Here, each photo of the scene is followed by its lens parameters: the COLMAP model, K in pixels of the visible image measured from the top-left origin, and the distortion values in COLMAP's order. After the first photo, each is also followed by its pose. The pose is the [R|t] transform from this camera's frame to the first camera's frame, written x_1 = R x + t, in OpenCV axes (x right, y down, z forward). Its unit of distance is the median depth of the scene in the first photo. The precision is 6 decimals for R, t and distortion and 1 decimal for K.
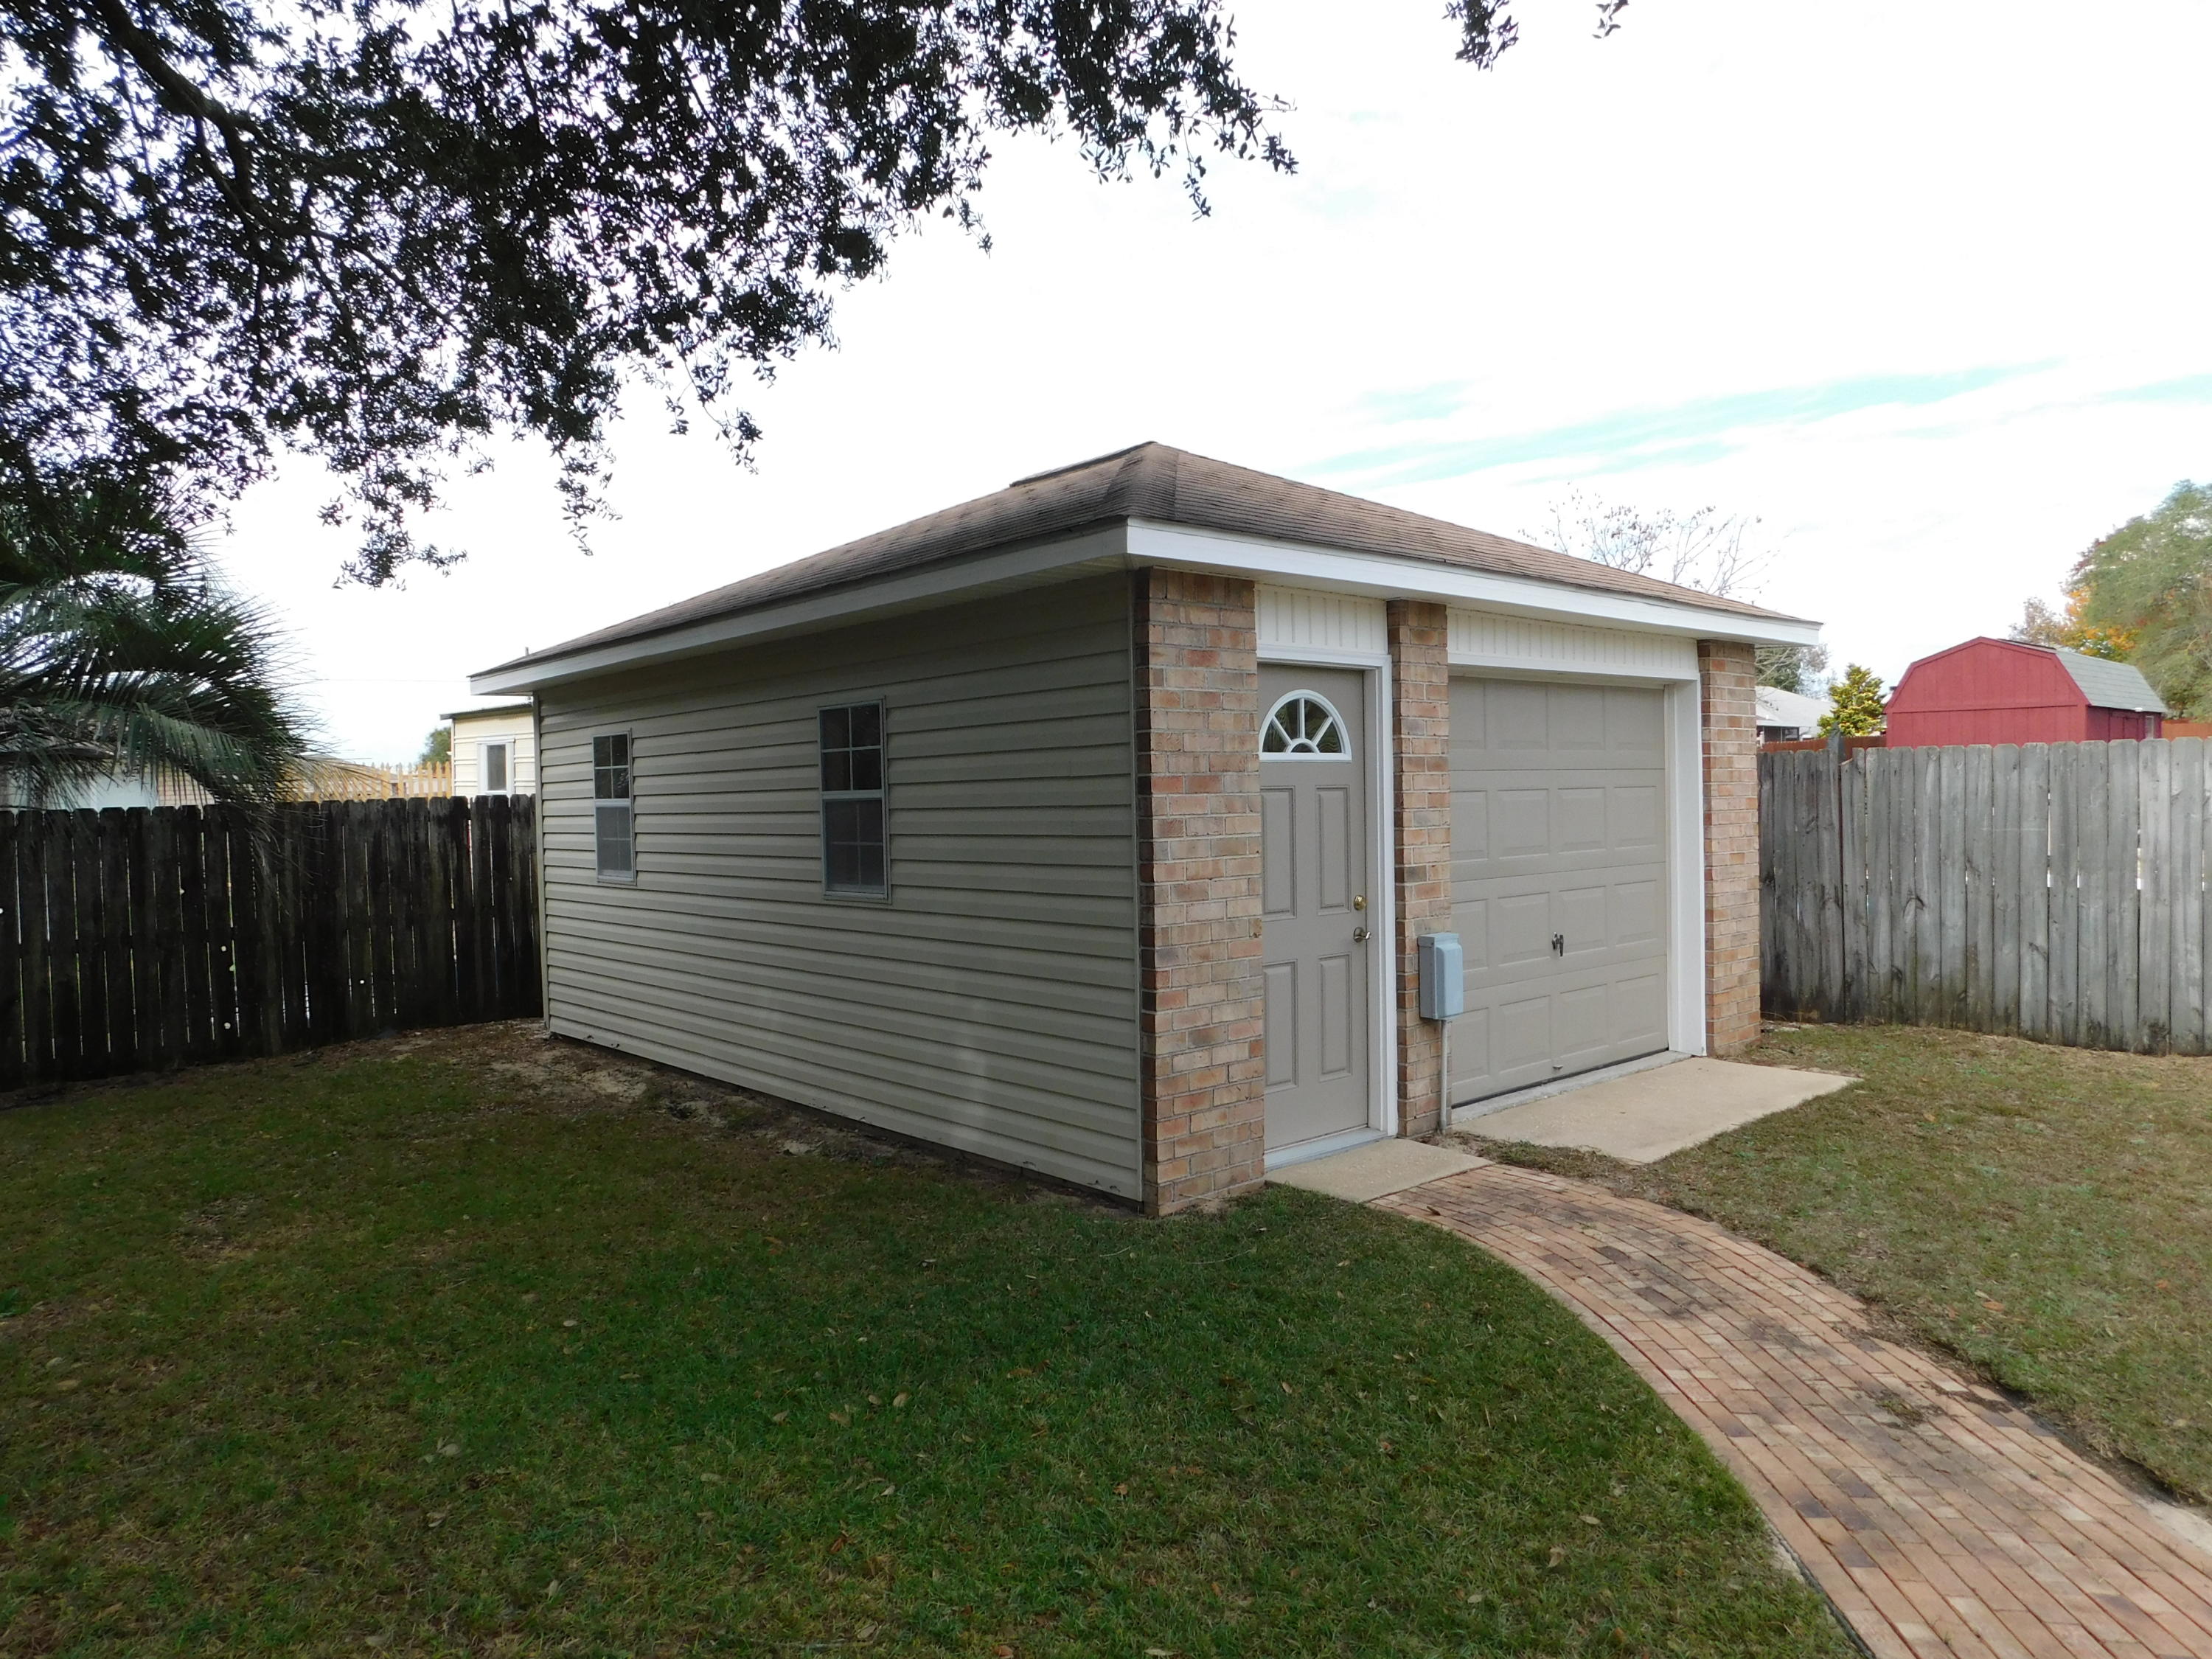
lens RADIAL K [[1479.3, 0, 1120.4], [0, 1479.3, 834.2], [0, 0, 1]] dist [-0.059017, 0.061945]
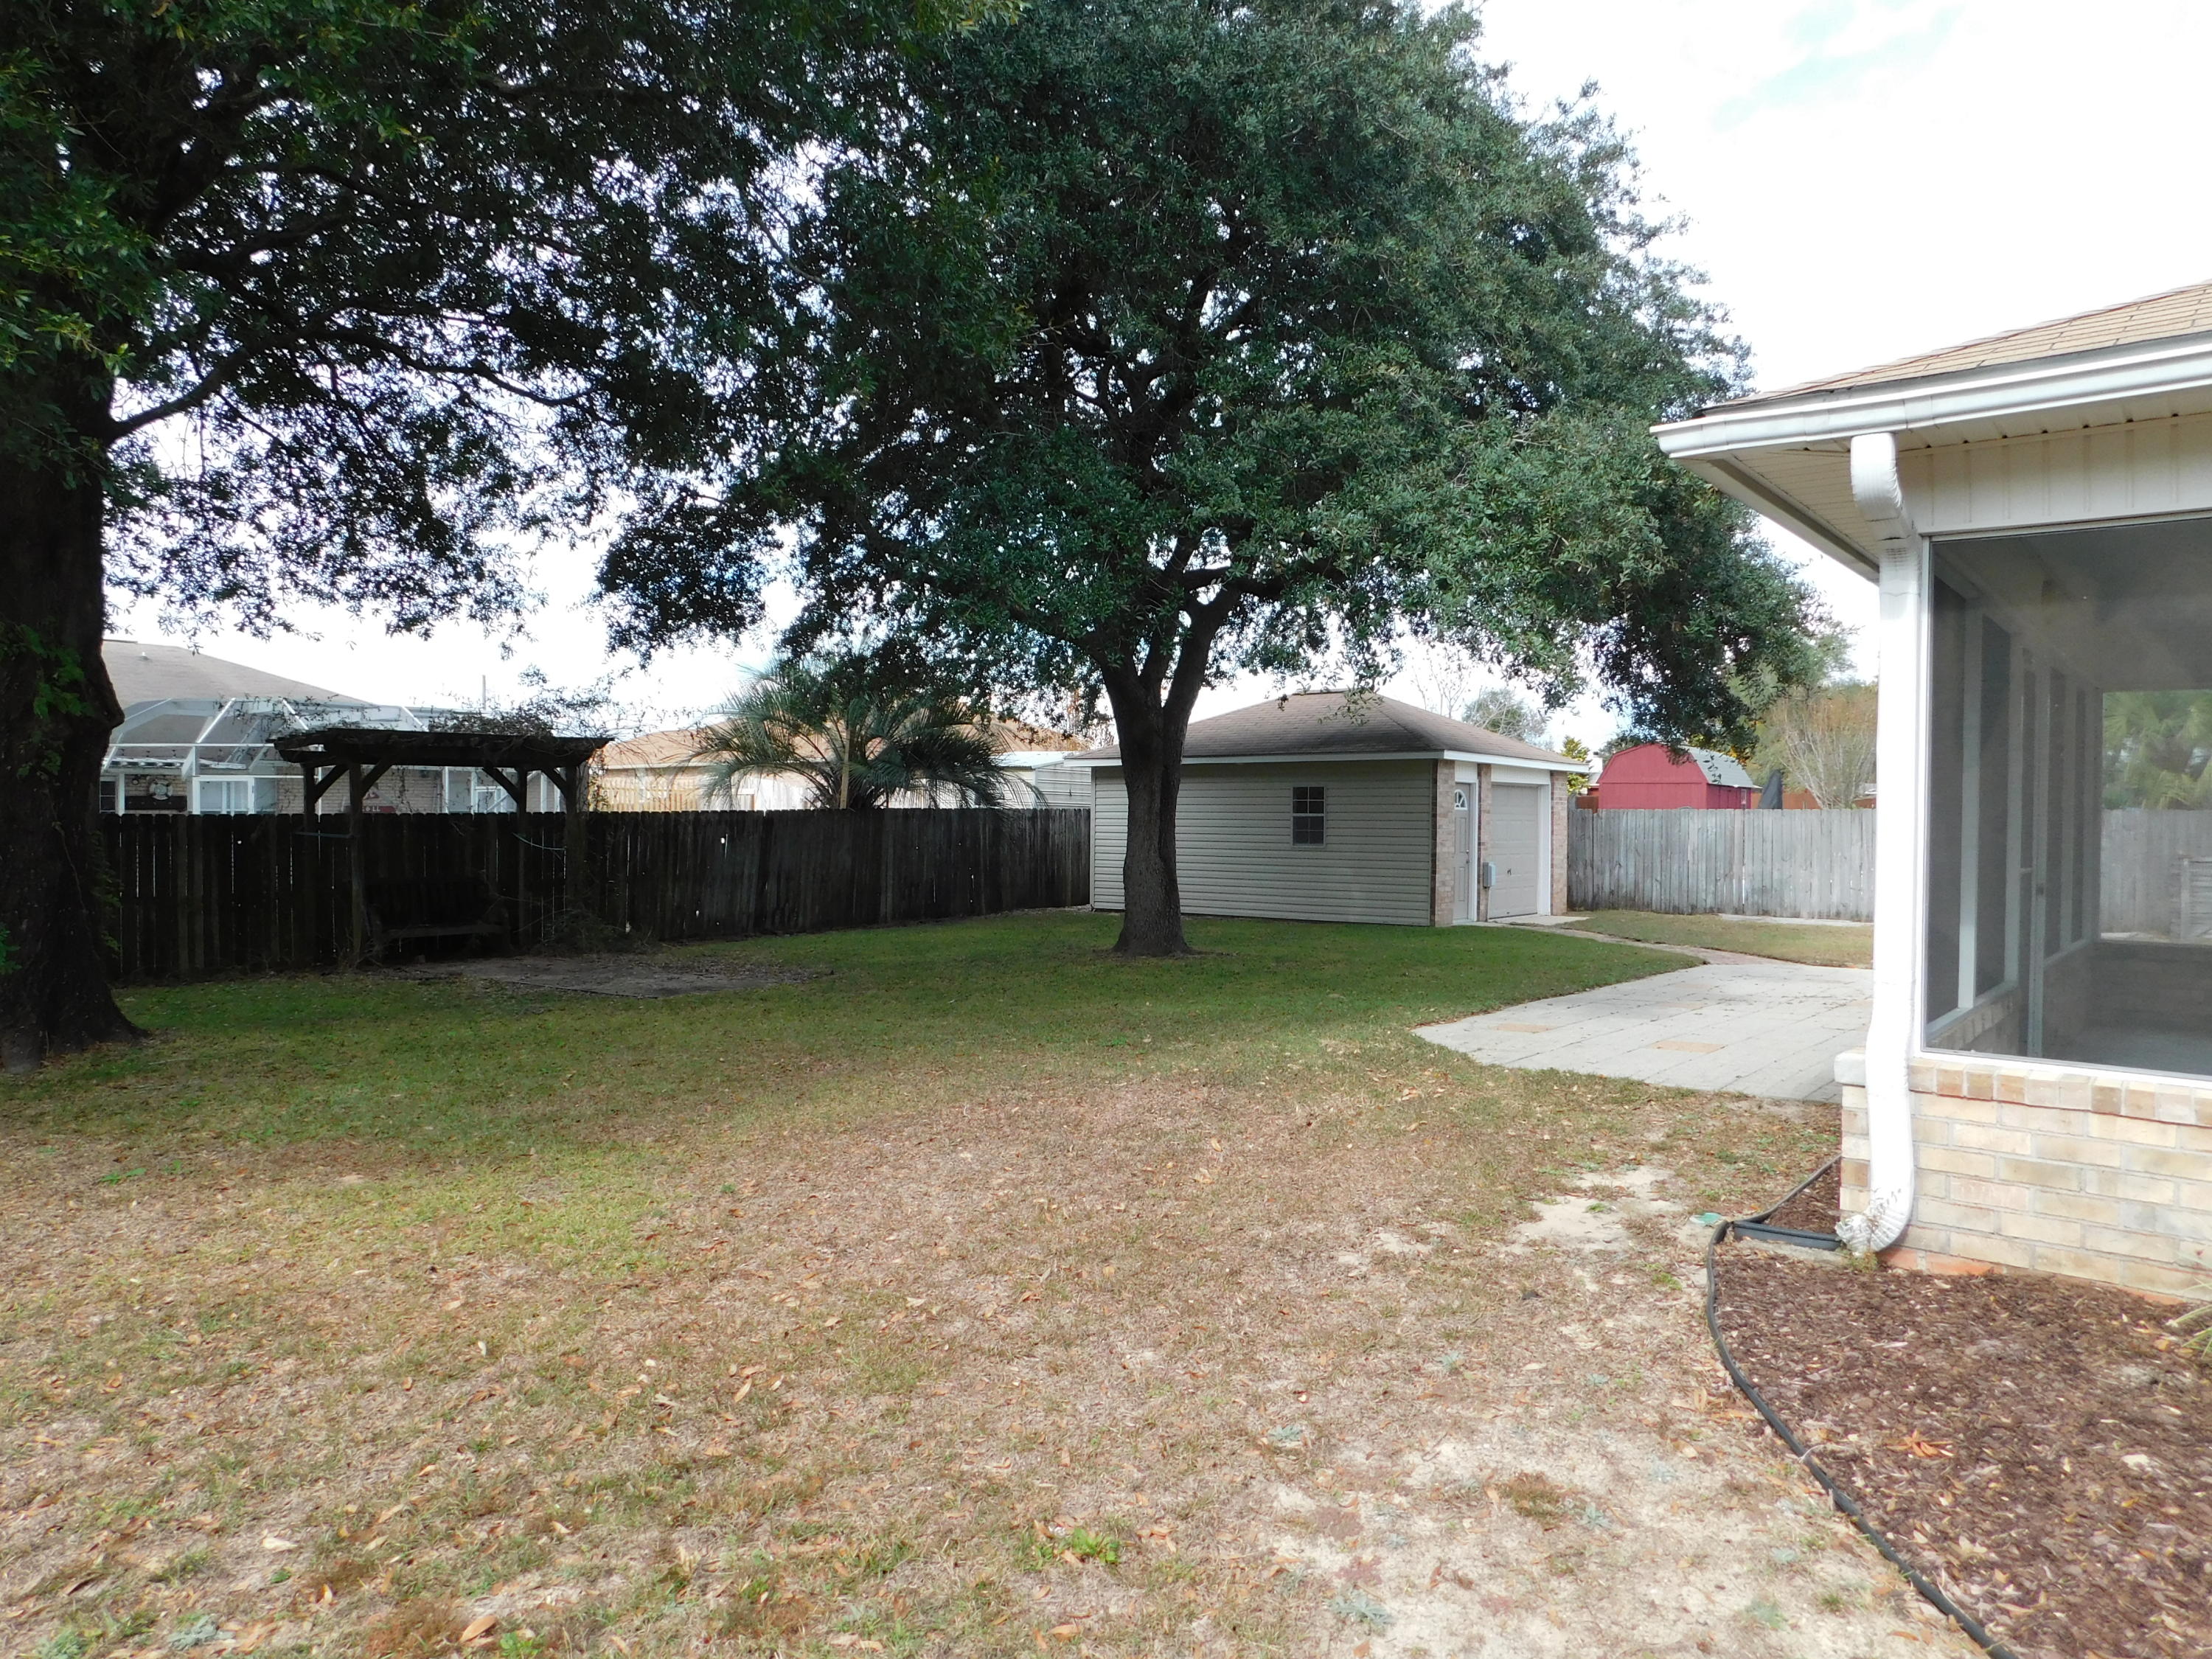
lens RADIAL K [[1479.3, 0, 1092.4], [0, 1479.3, 825.5], [0, 0, 1]] dist [-0.059017, 0.061945]
pose [[0.986211, 0.032143, 0.162341, -1.372160], [-0.028581, 0.999298, -0.024227, 0.101950], [-0.163006, 0.019253, 0.986437, -2.433720]]
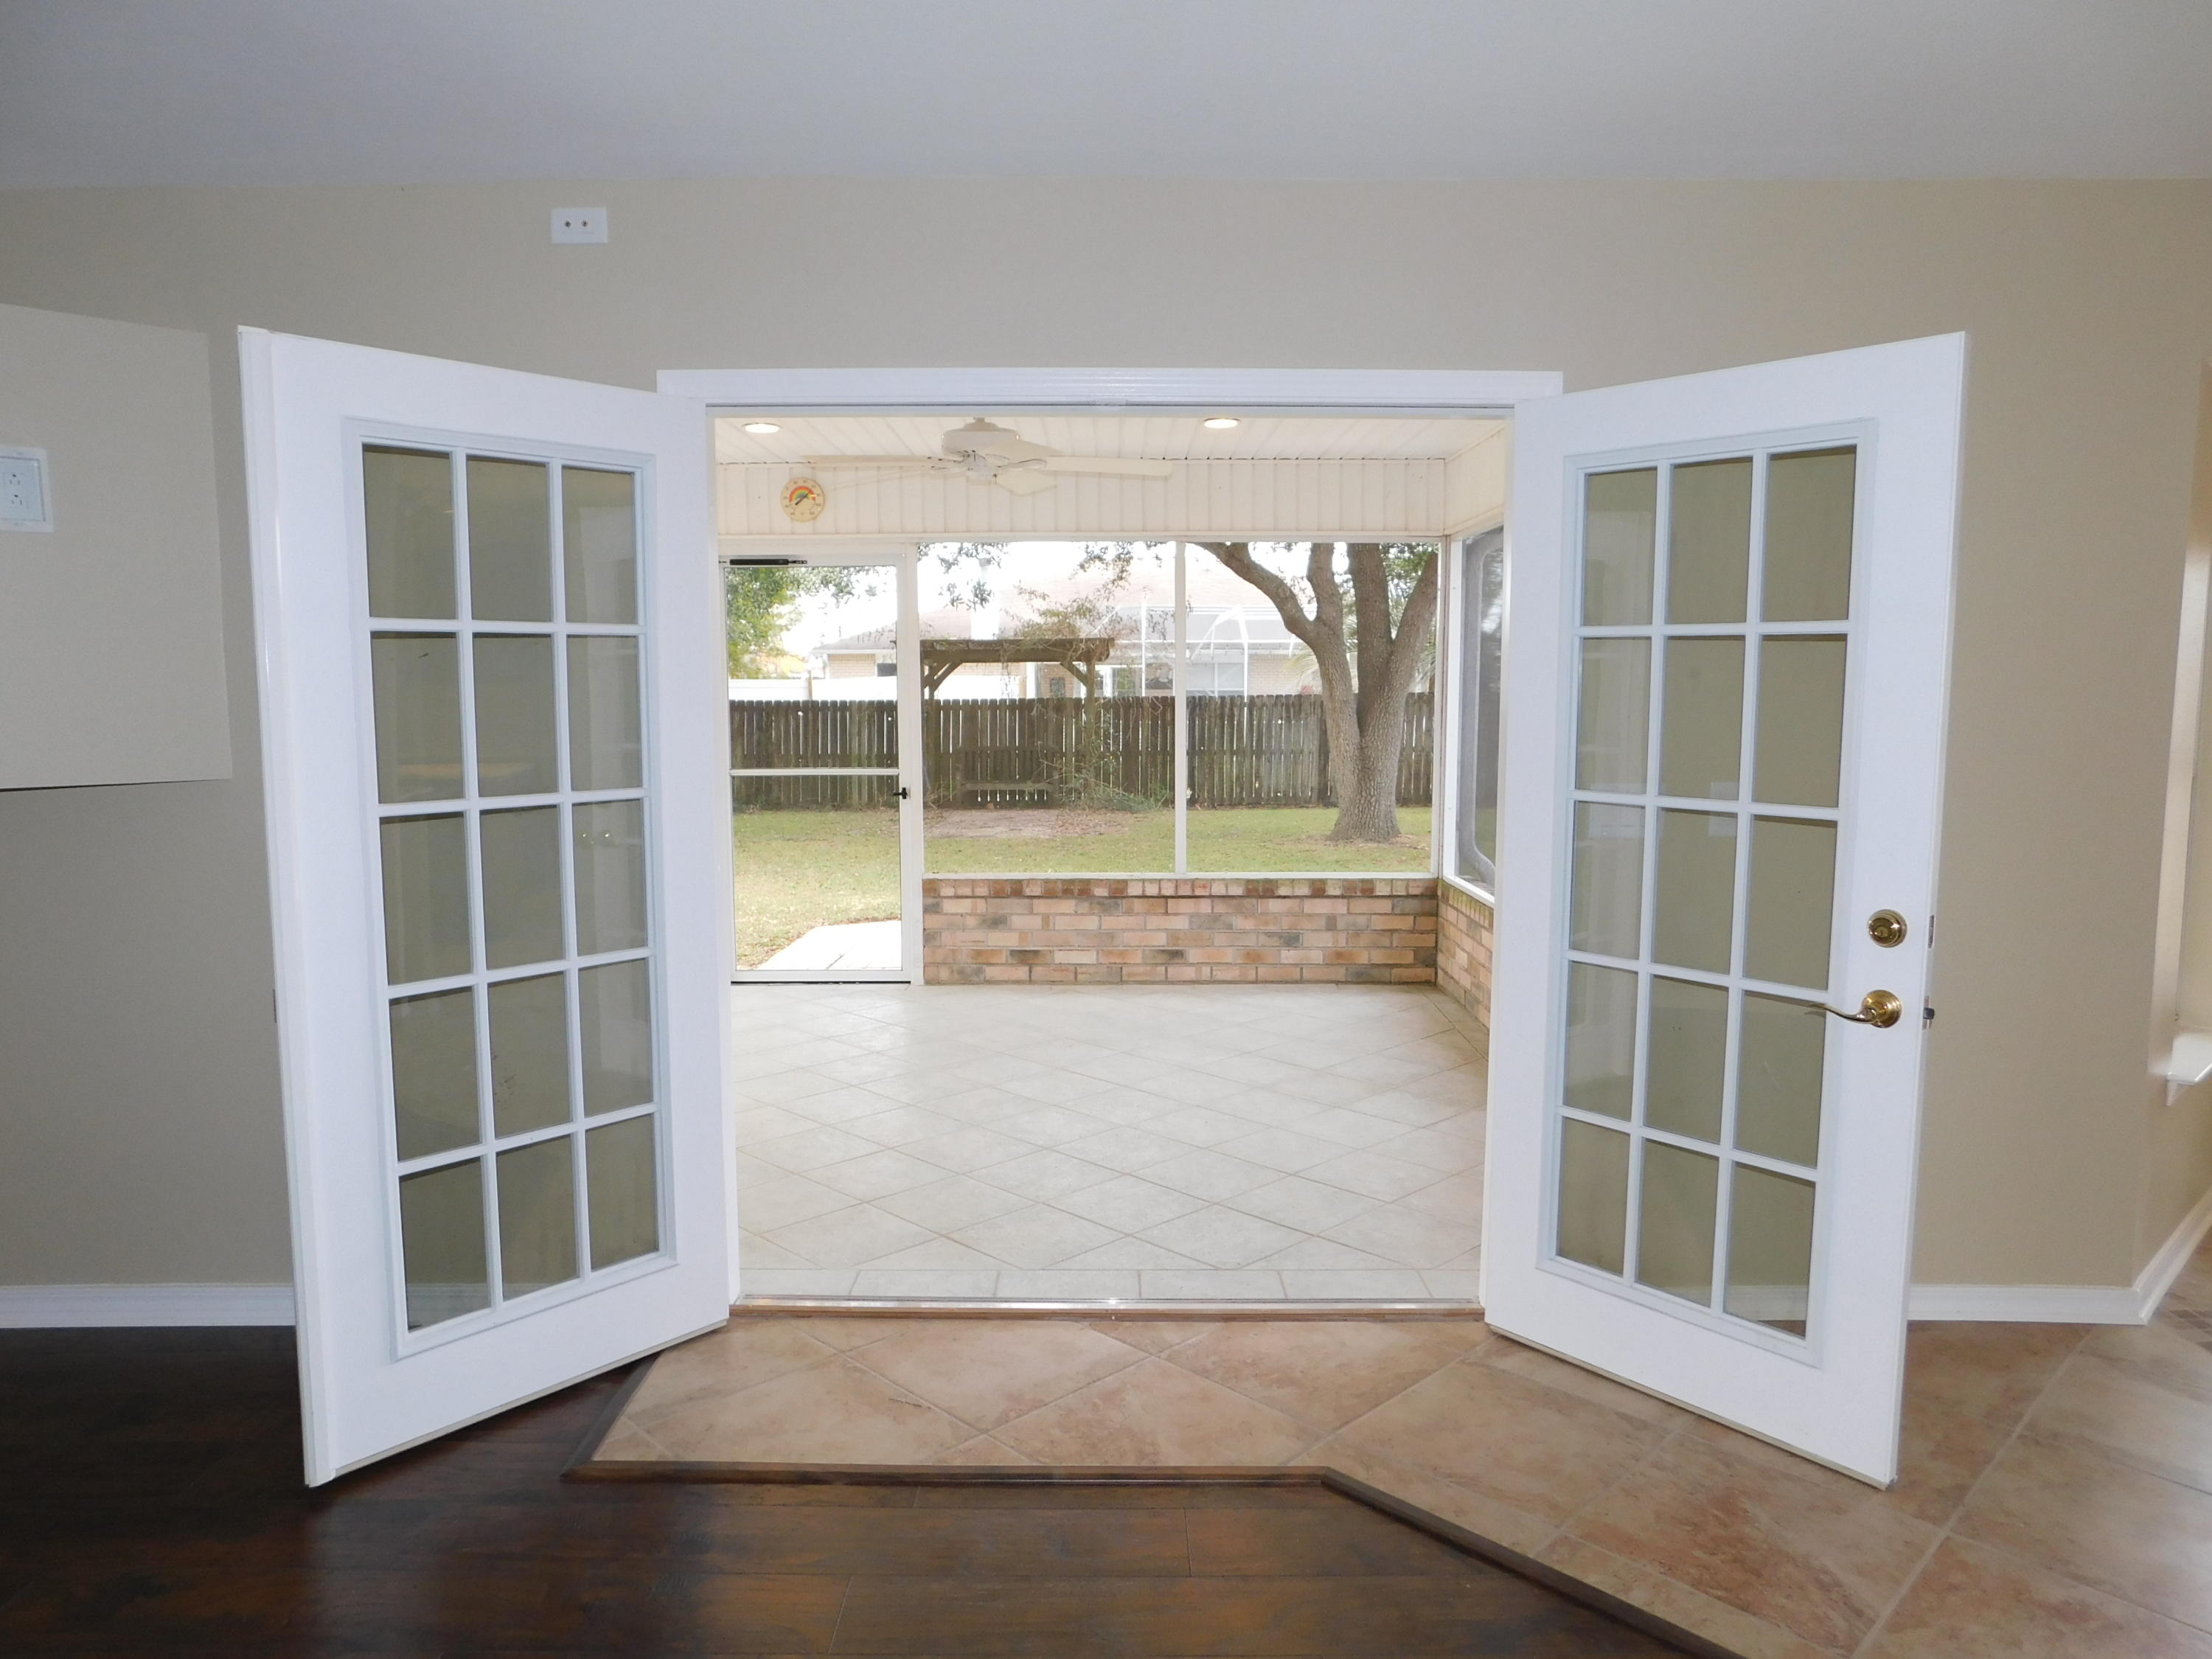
lens RADIAL K [[1479.3, 0, 1119.5], [0, 1479.3, 823.2], [0, 0, 1]] dist [-0.059017, 0.061945]
pose [[0.755857, 0.087596, -0.648851, 0.576022], [-0.038634, 0.995250, 0.089355, 0.013684], [0.653596, -0.042472, 0.755651, -2.142624]]
